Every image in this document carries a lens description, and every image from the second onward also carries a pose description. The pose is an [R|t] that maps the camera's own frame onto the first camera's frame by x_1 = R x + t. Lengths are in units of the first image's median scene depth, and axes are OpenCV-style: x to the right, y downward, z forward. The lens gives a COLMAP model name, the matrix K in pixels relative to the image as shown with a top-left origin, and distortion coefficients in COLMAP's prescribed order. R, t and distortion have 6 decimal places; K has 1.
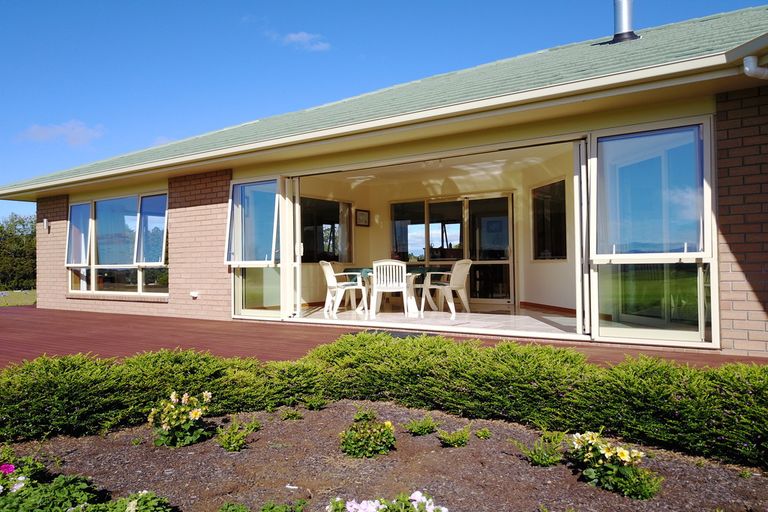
lens RADIAL K [[584.6, 0, 384.0], [0, 584.6, 256.0], [0, 0, 1]] dist [-0.002223, -0.001655]
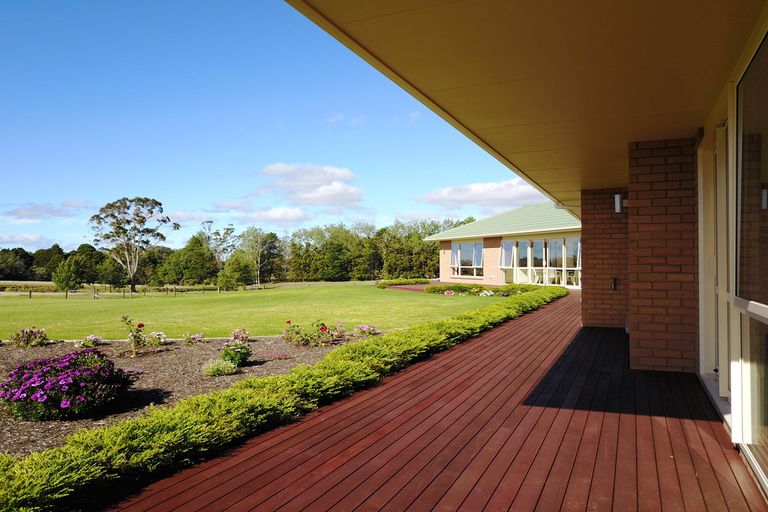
lens RADIAL K [[576.9, 0, 384.0], [0, 576.9, 256.0], [0, 0, 1]] dist [0.024843, -0.000502]
pose [[0.837518, 0.005324, -0.546384, 0.732796], [-0.001471, 0.999971, 0.007489, -0.056680], [0.546408, -0.005469, 0.837501, -1.562726]]
